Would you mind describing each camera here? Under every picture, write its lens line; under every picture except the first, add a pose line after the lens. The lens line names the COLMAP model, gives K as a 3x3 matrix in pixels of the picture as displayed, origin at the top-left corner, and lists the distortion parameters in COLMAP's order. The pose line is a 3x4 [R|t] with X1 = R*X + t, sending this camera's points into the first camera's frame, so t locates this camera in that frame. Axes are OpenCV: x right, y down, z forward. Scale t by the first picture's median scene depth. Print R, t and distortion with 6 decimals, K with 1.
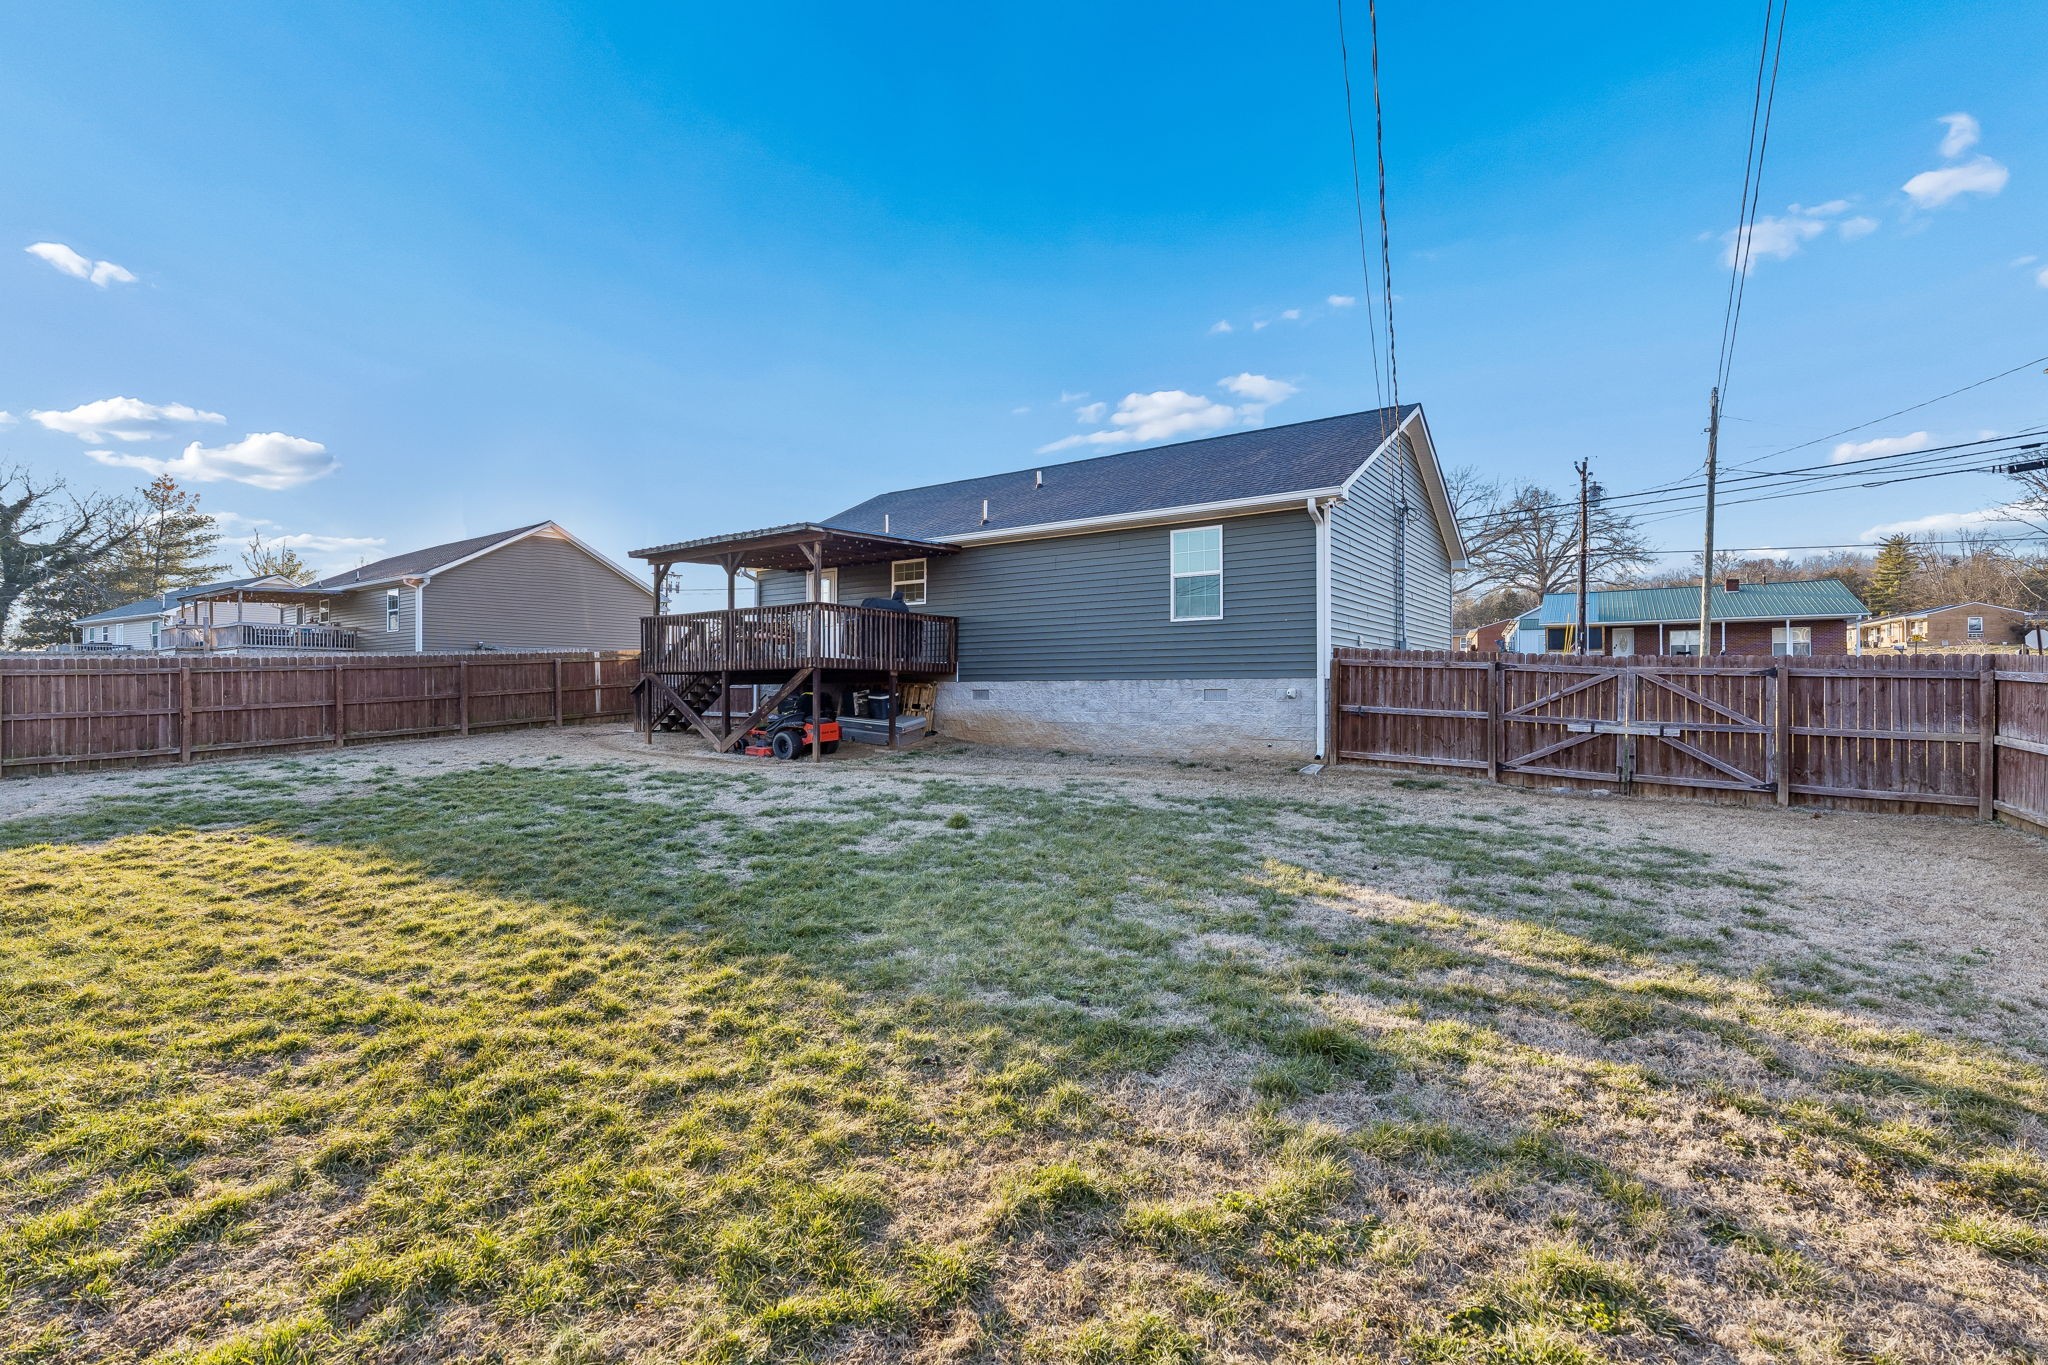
lens RADIAL K [[911.6, 0, 1020.9], [0, 911.6, 683.9], [0, 0, 1]] dist [-0.001950, -0.000224]
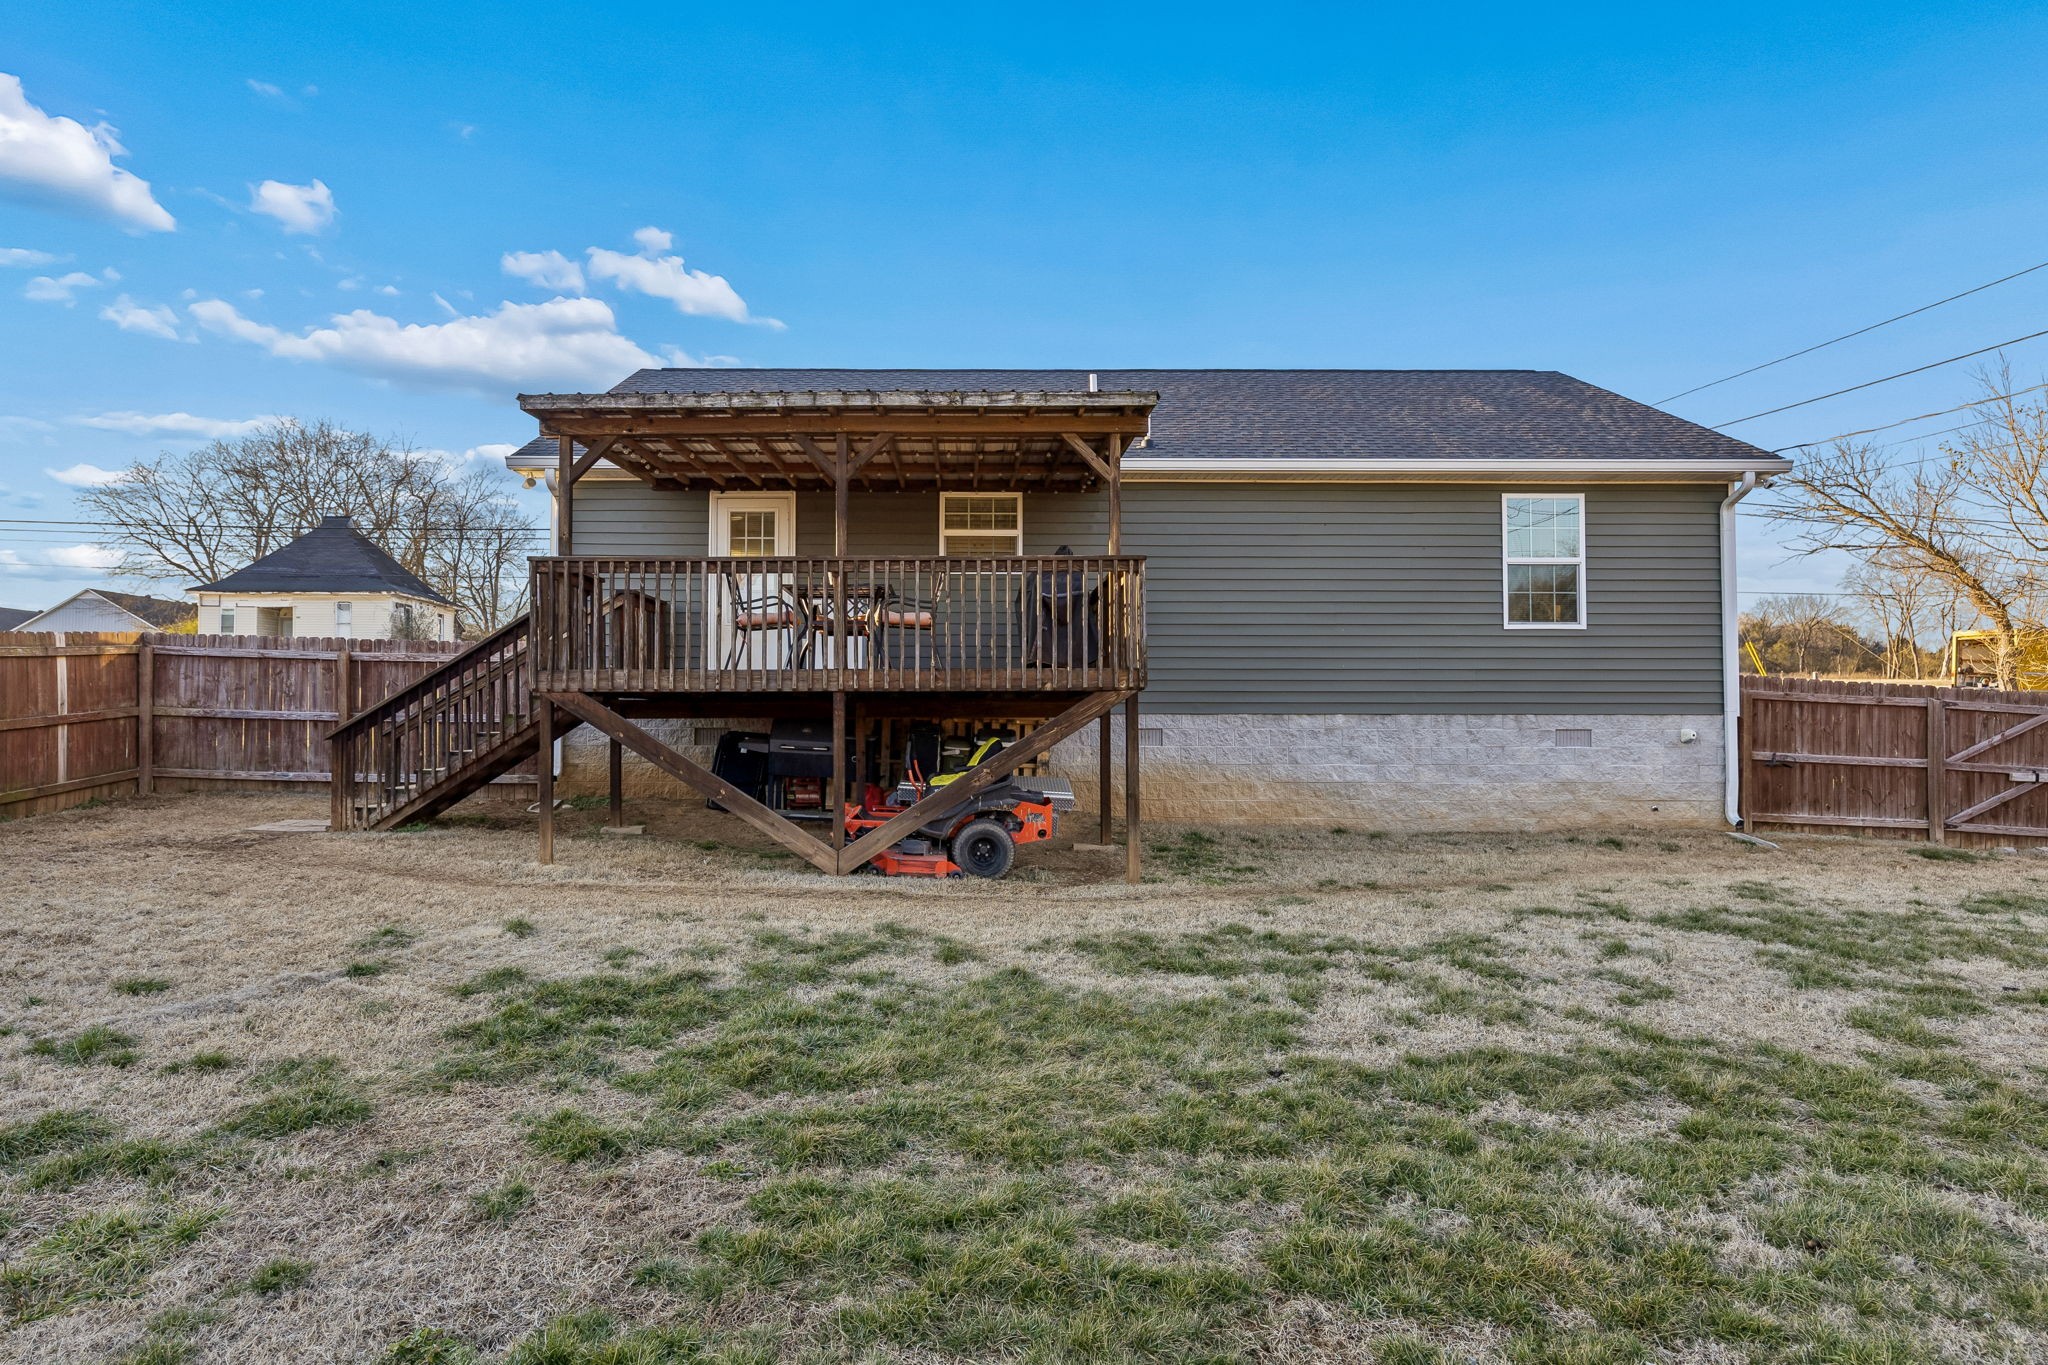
lens RADIAL K [[1150.6, 0, 1022.5], [0, 1150.6, 696.1], [0, 0, 1]] dist [-0.002932, -0.000713]
pose [[0.819723, 0.012224, 0.572630, -0.685942], [-0.008174, 0.999920, -0.009643, -0.008554], [-0.572702, 0.003224, 0.819757, 0.570712]]
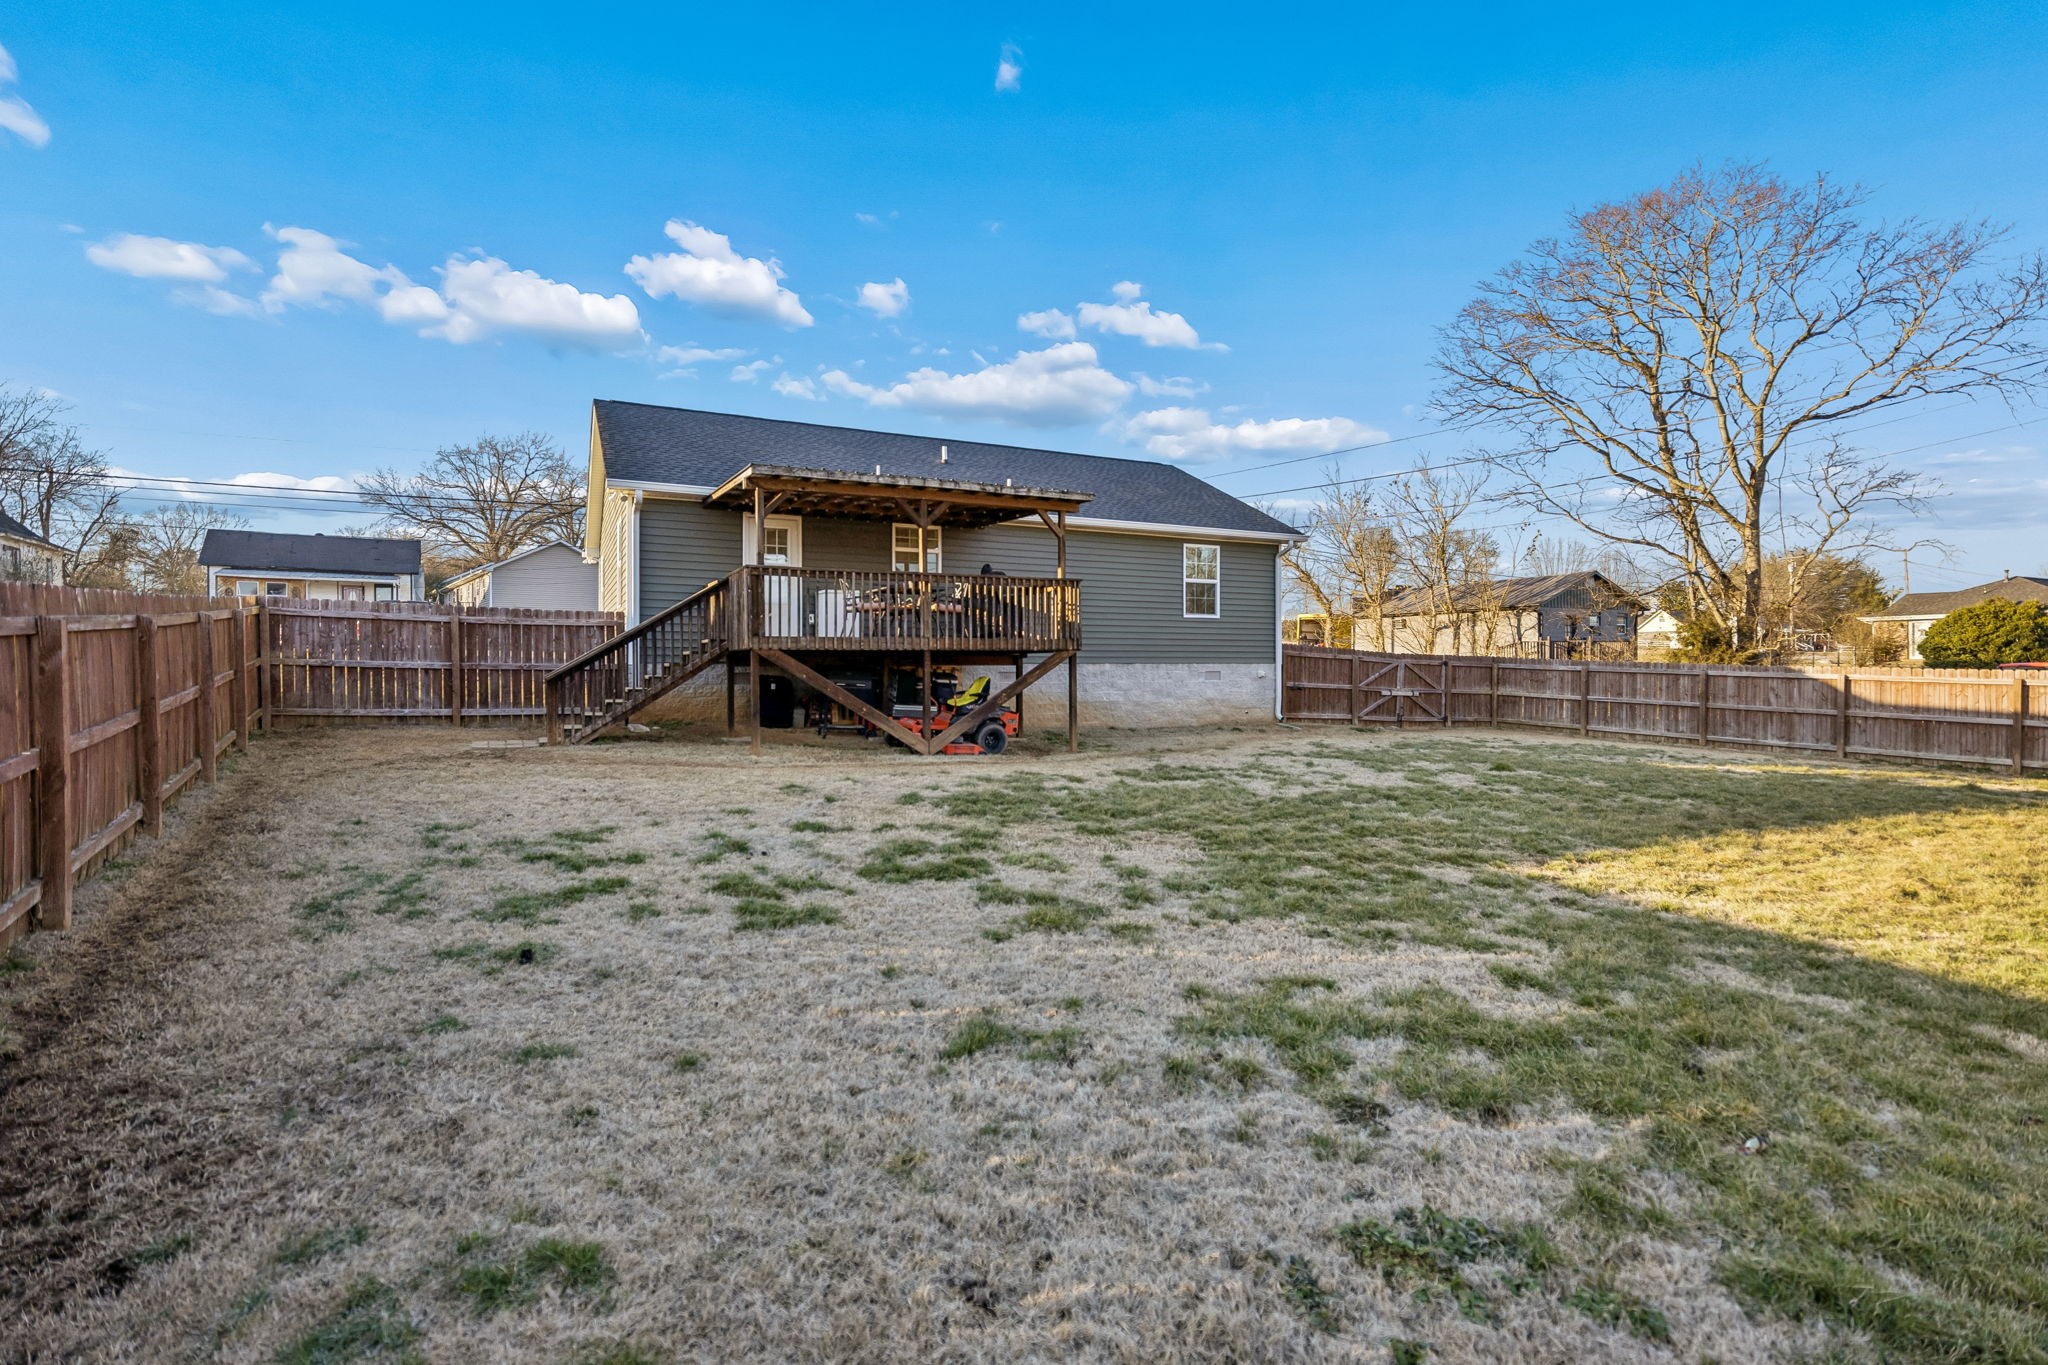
lens RADIAL K [[911.6, 0, 1016.6], [0, 911.6, 672.8], [0, 0, 1]] dist [-0.001950, -0.000224]
pose [[0.488983, -0.010605, 0.872229, -1.157420], [-0.012698, 0.999734, 0.019274, -0.014945], [-0.872201, -0.020501, 0.488719, 0.661555]]
